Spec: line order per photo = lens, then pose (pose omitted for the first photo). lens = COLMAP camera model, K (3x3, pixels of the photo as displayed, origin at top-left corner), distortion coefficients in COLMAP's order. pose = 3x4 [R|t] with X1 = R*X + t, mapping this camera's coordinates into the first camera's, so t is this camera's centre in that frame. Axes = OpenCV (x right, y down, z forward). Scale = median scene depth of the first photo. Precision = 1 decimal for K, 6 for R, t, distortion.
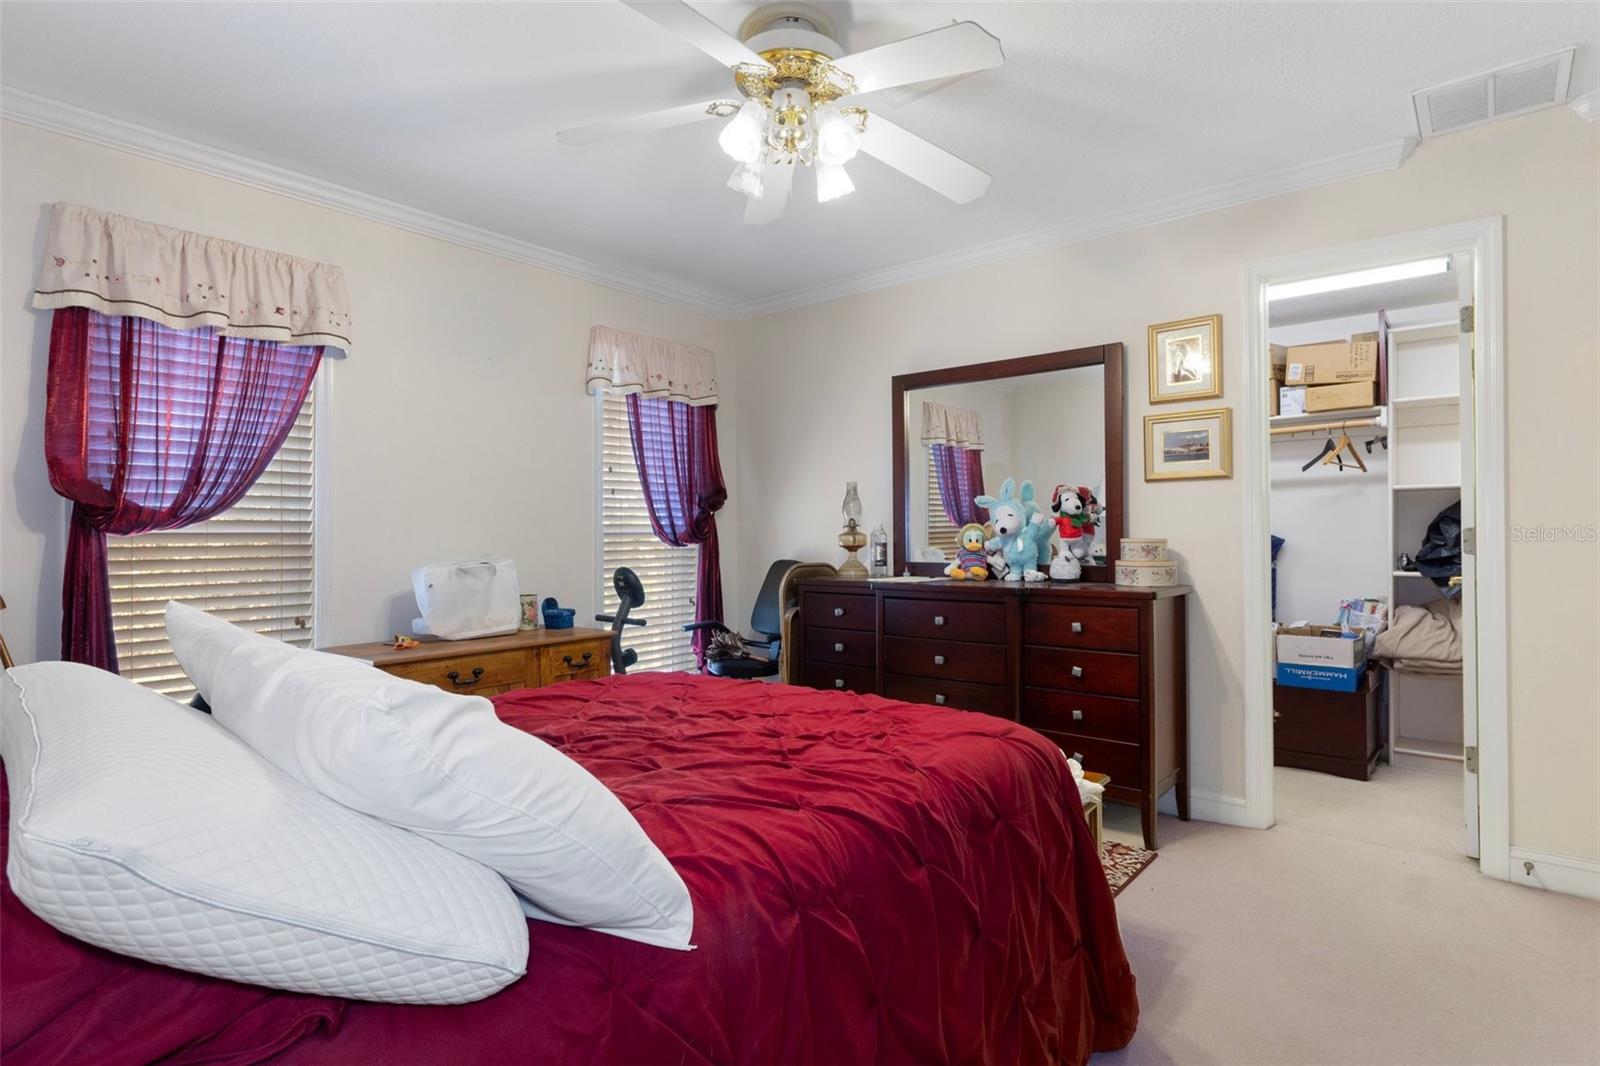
lens RADIAL K [[811.2, 0, 799.3], [0, 811.2, 527.0], [0, 0, 1]] dist [-0.001702, -0.000693]
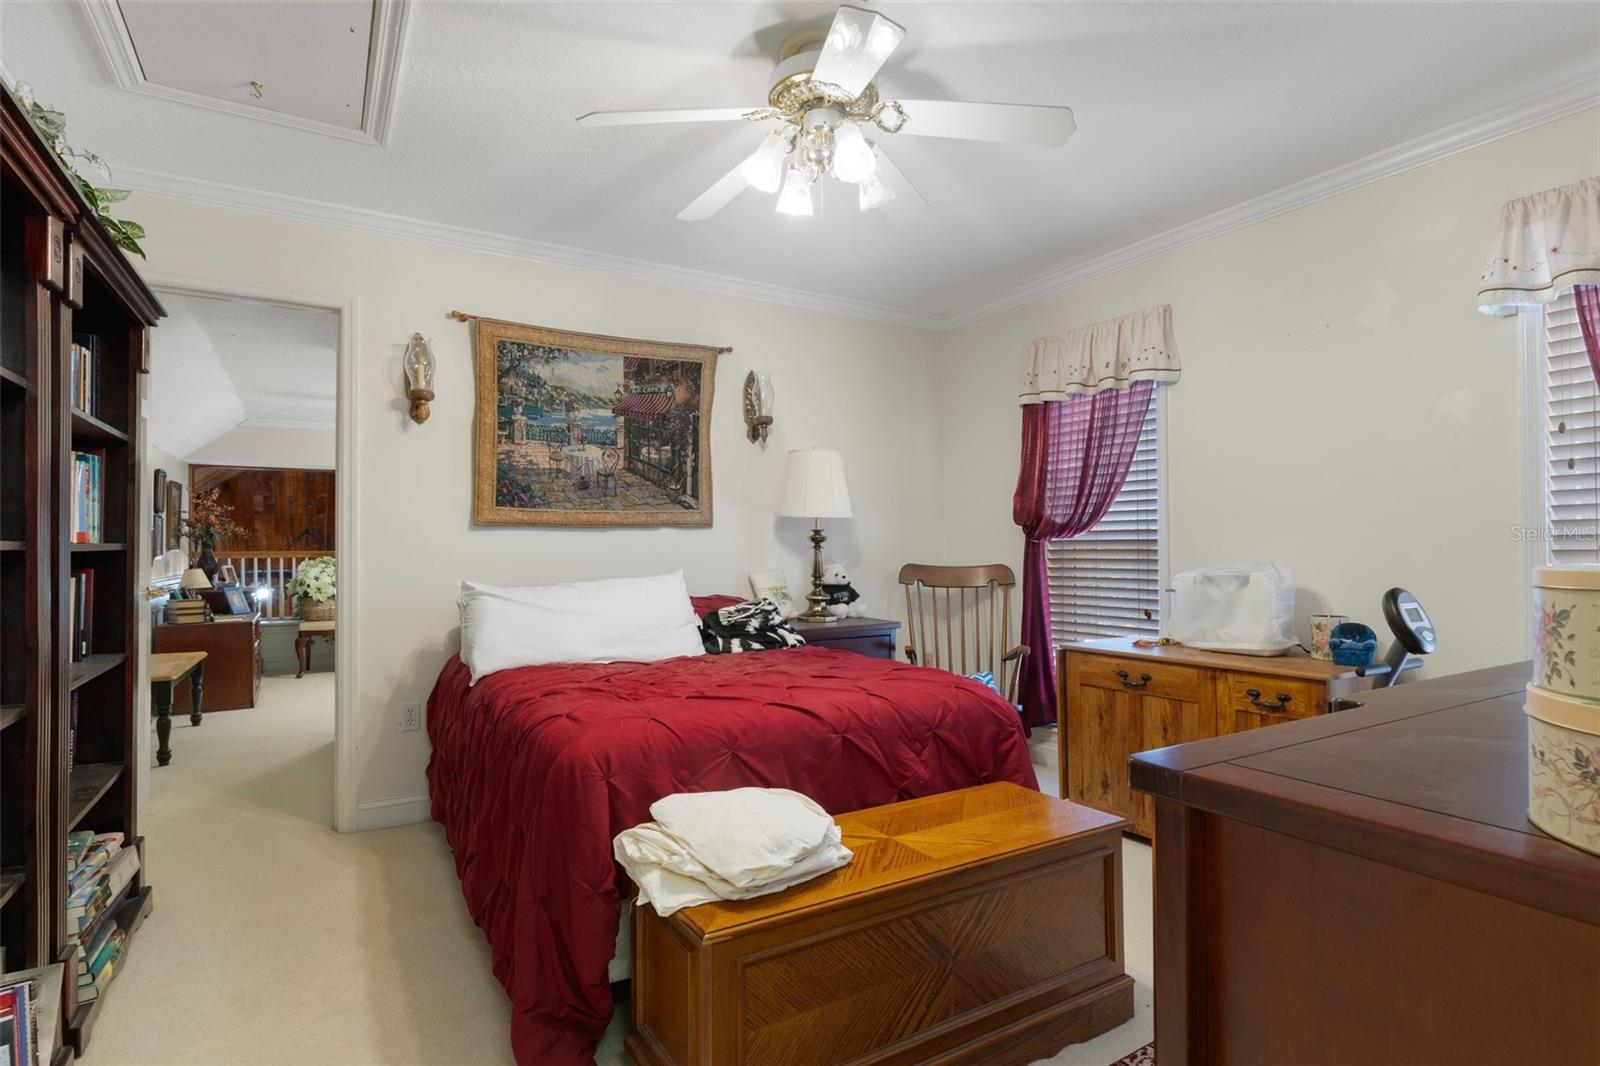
lens RADIAL K [[811.2, 0, 799.8], [0, 811.2, 536.3], [0, 0, 1]] dist [-0.001702, -0.000693]
pose [[-0.322485, -0.002786, -0.946570, 0.646842], [0.018101, 0.999795, -0.009110, 0.004595], [0.946401, -0.020072, -0.322369, 0.860307]]
